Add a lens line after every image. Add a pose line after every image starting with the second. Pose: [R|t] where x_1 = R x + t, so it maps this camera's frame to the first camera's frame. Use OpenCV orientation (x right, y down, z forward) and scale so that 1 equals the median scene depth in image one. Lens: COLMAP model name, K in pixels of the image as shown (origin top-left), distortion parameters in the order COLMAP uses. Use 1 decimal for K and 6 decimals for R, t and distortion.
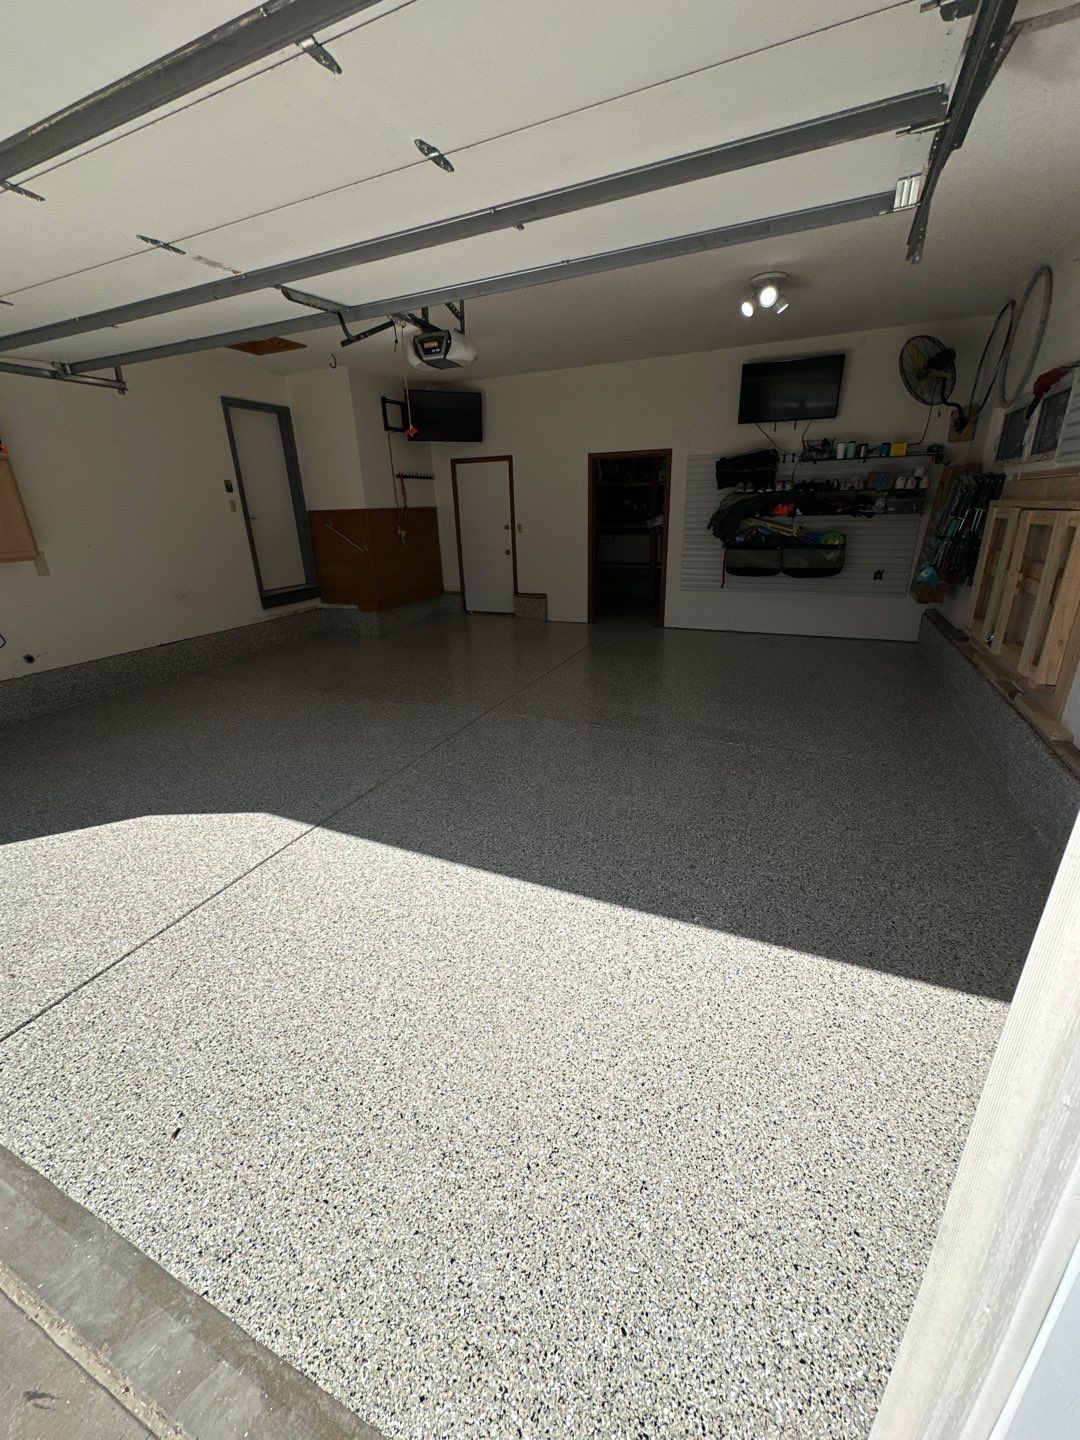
lens RADIAL K [[575.8, 0, 540.4], [0, 575.8, 718.0], [0, 0, 1]] dist [-0.001981, 0.000697]
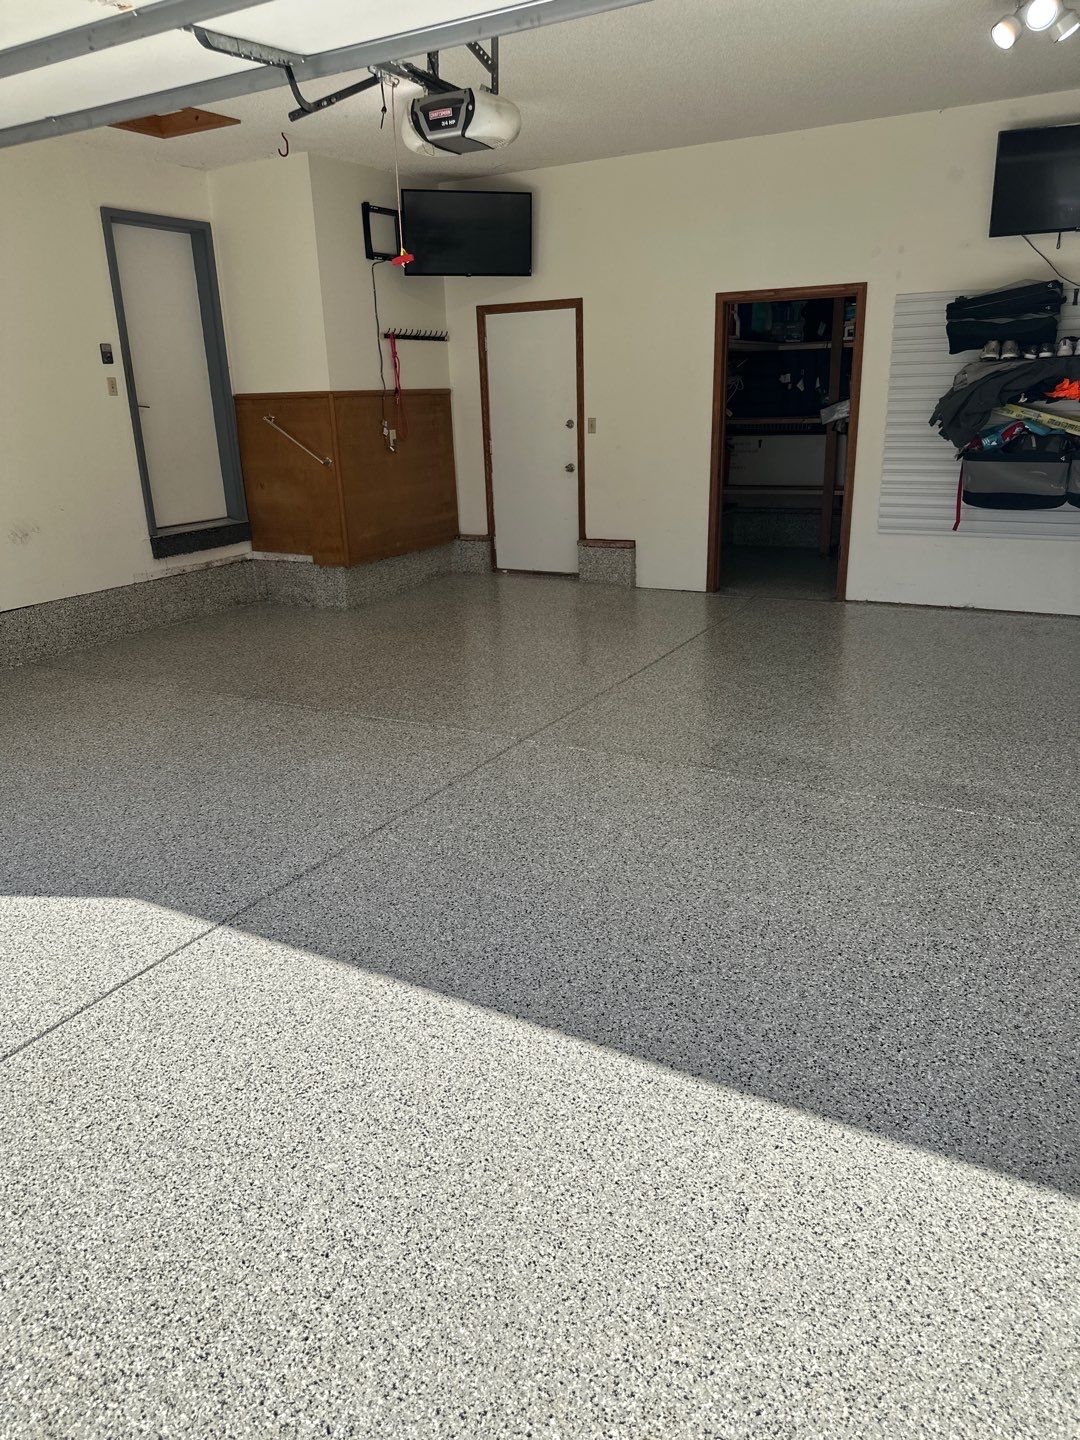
lens RADIAL K [[1017.2, 0, 533.6], [0, 1017.2, 721.2], [0, 0, 1]] dist [0.035236, -0.041028]
pose [[0.995339, 0.026580, -0.092698, 0.011381], [-0.029972, 0.998924, -0.035403, 0.004493], [0.091657, 0.038017, 0.995065, -0.007366]]
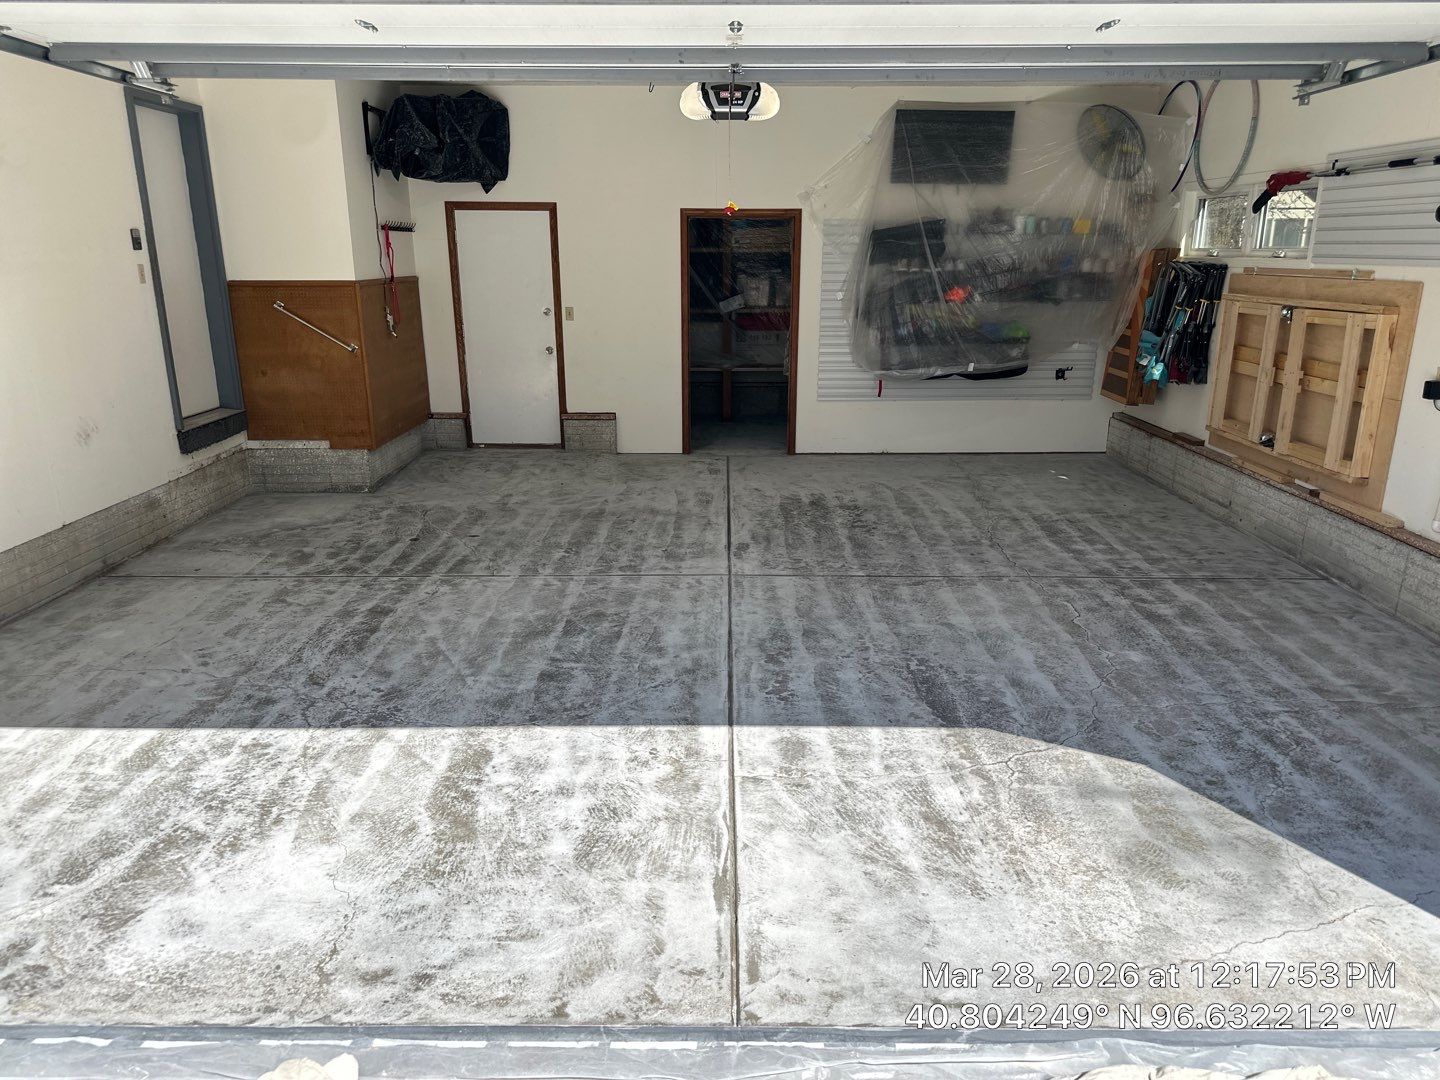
lens RADIAL K [[1004.4, 0, 716.7], [0, 1004.4, 548.9], [0, 0, 1]] dist [0.093427, -0.136482]
pose [[0.914521, -0.087250, 0.395018, -0.511803], [0.116616, 0.991872, -0.050901, 0.015378], [-0.387366, 0.092616, 0.917262, -0.121042]]
